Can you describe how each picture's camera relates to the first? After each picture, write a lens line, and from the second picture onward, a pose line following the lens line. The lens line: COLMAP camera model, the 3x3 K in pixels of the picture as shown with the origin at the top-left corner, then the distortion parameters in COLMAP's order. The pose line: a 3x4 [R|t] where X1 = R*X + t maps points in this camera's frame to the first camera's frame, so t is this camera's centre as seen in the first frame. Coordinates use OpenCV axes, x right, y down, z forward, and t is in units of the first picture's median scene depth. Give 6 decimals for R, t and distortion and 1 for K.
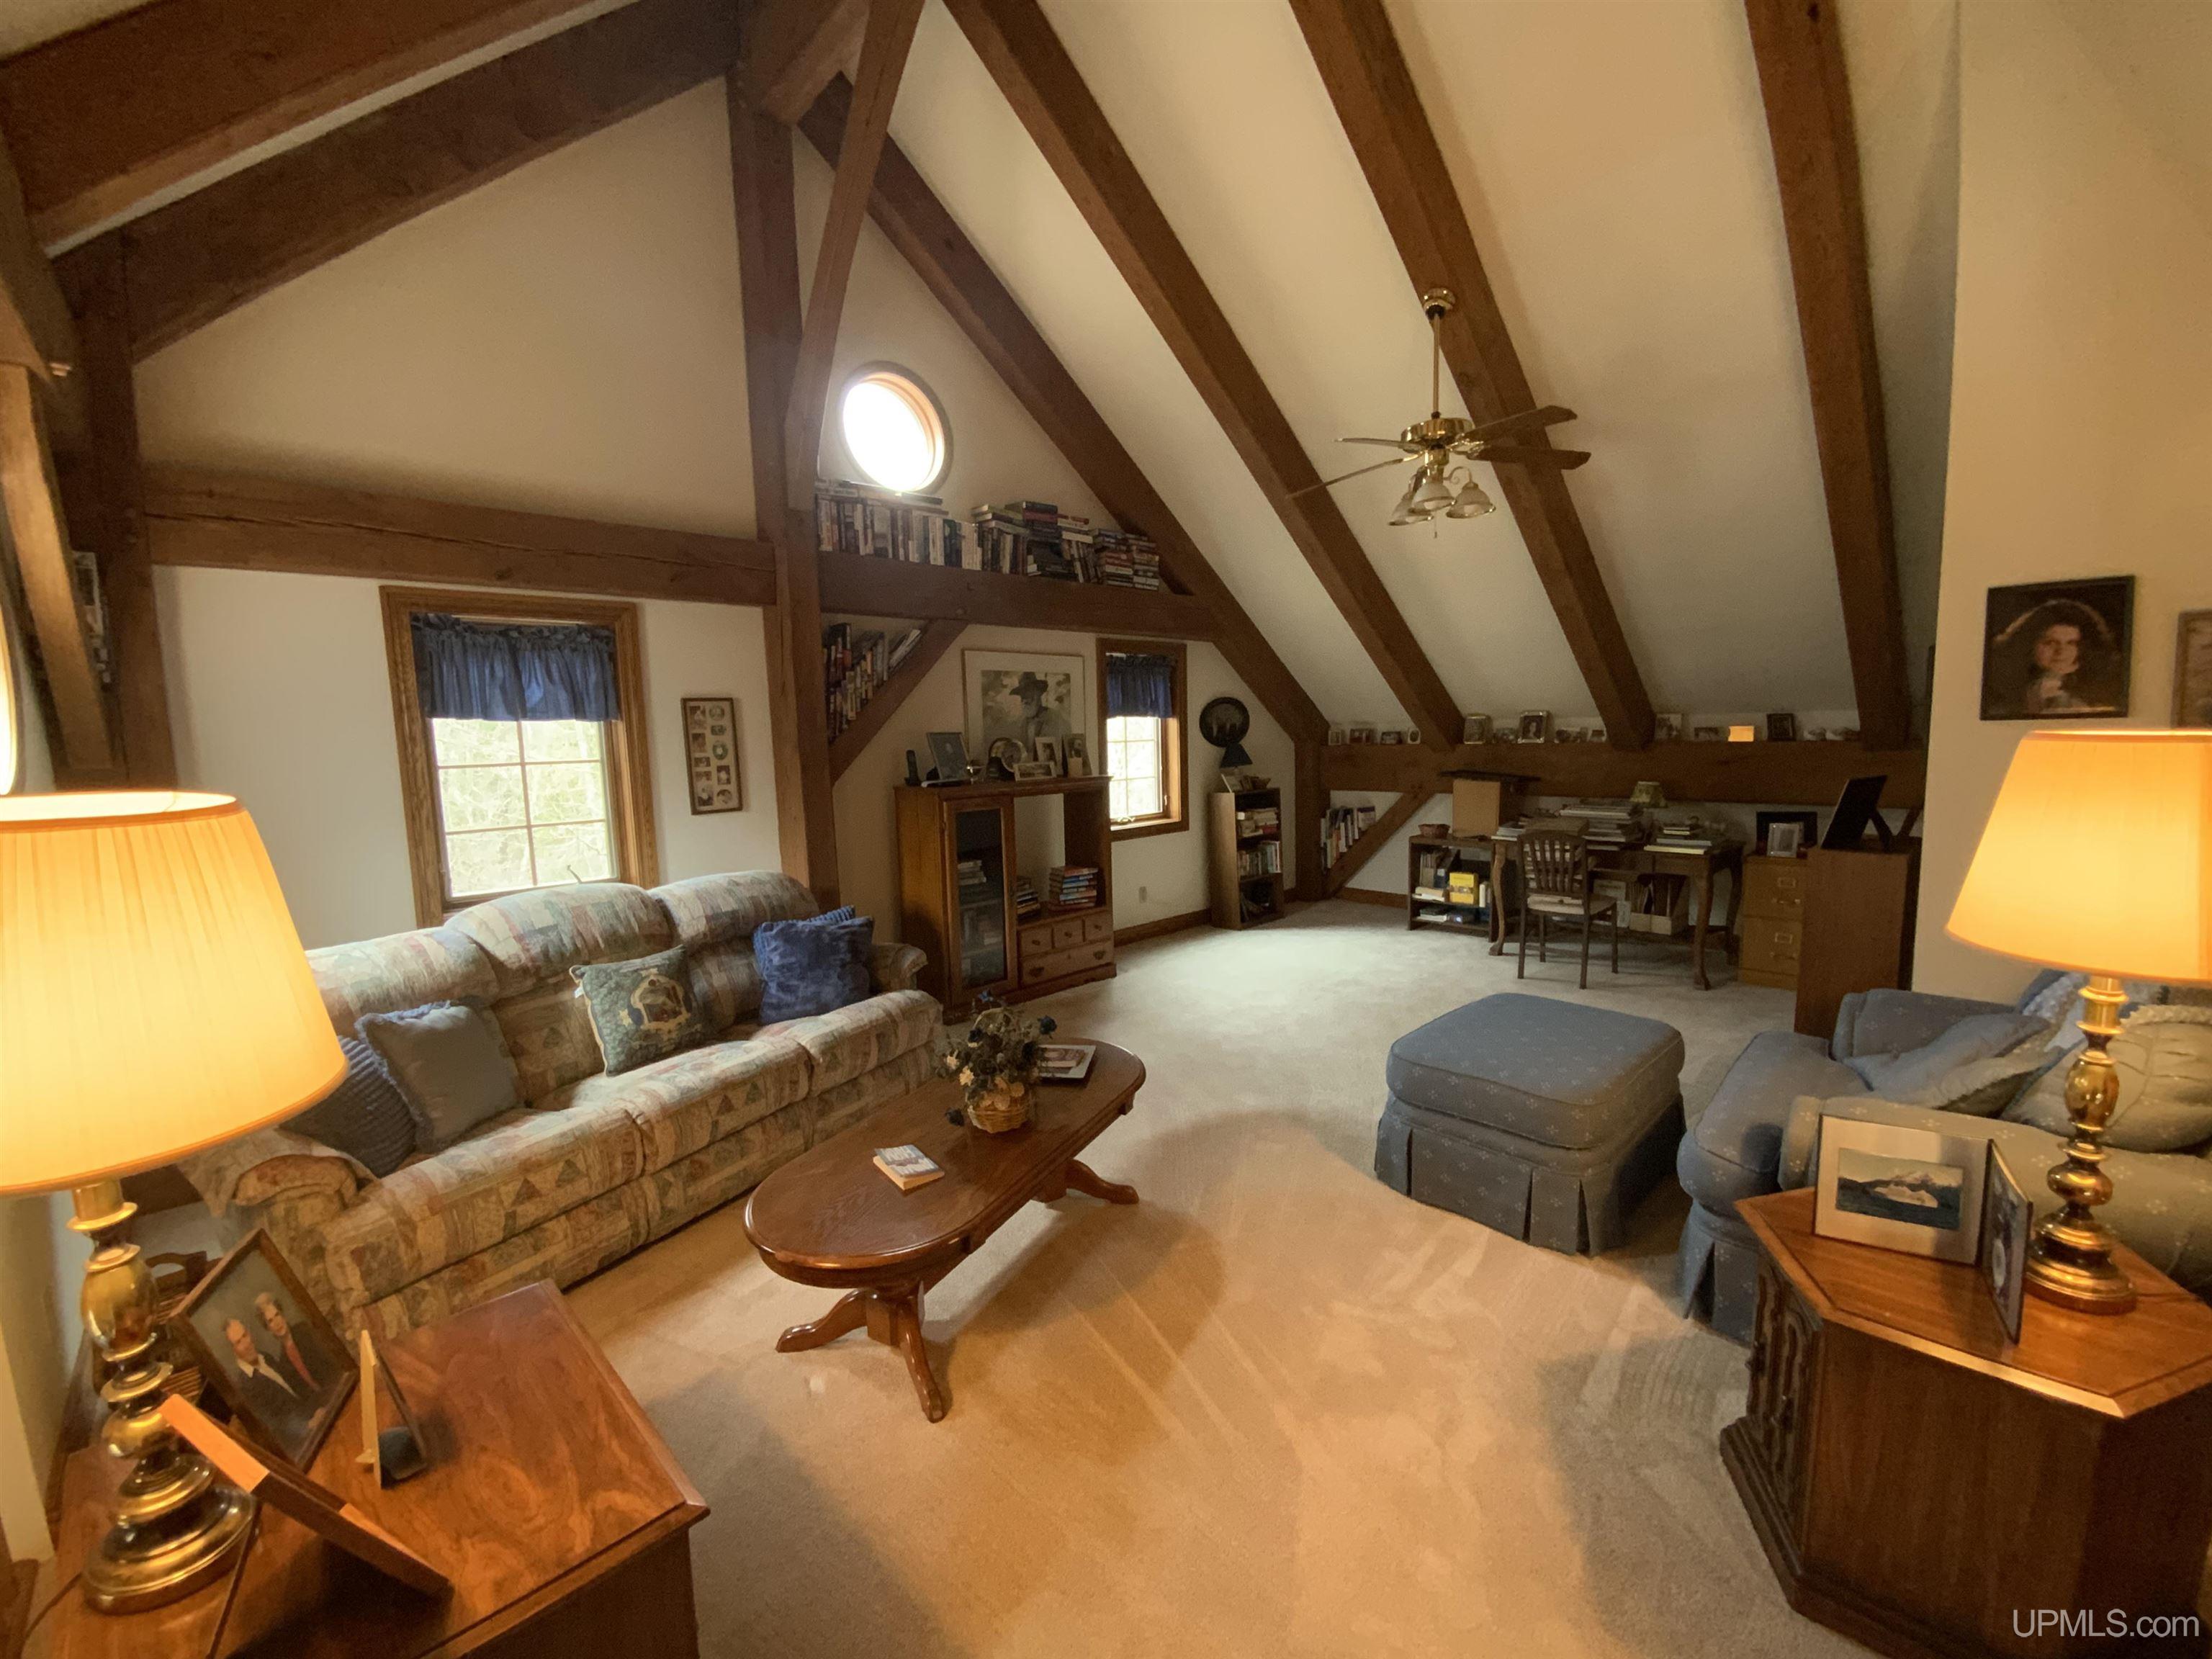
lens RADIAL K [[899.2, 0, 1102.8], [0, 899.2, 834.3], [0, 0, 1]] dist [0.034085, -0.025112]
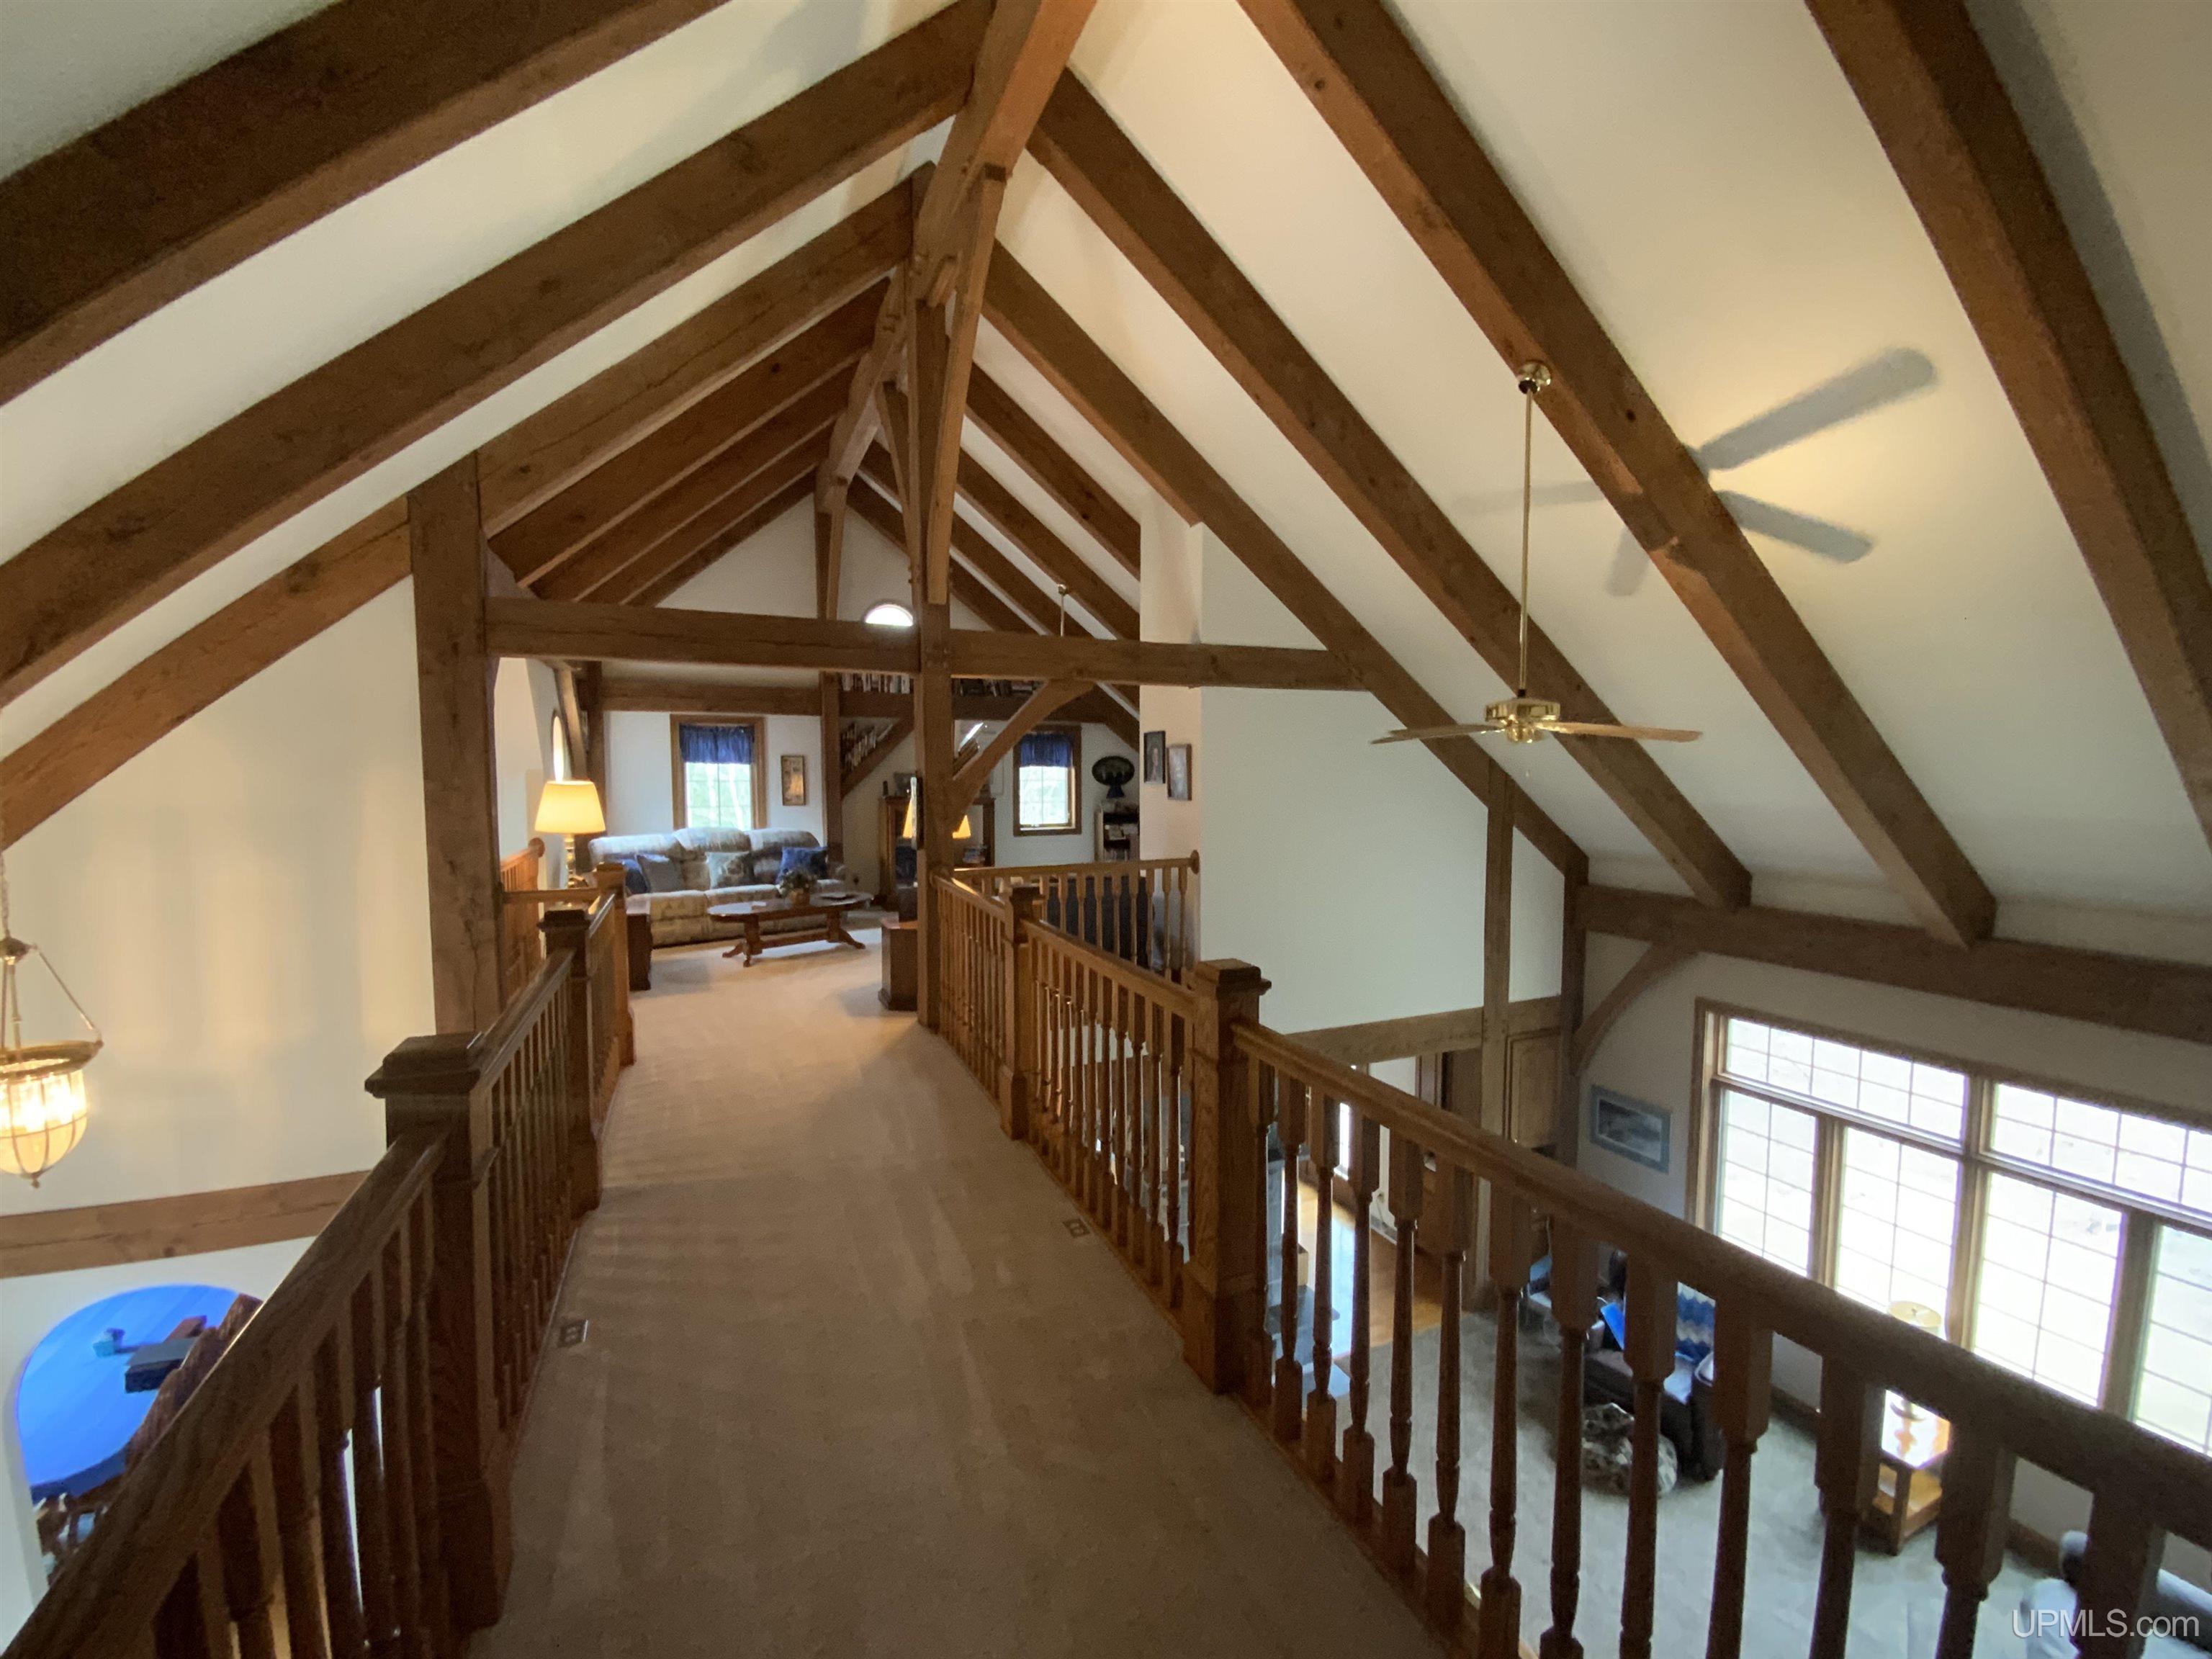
lens RADIAL K [[899.2, 0, 1102.8], [0, 899.2, 834.3], [0, 0, 1]] dist [0.034085, -0.025112]
pose [[0.941789, 0.057414, -0.331267, 1.020629], [-0.069158, 0.997323, -0.023764, 0.047683], [0.329015, 0.045291, 0.943238, -0.851220]]
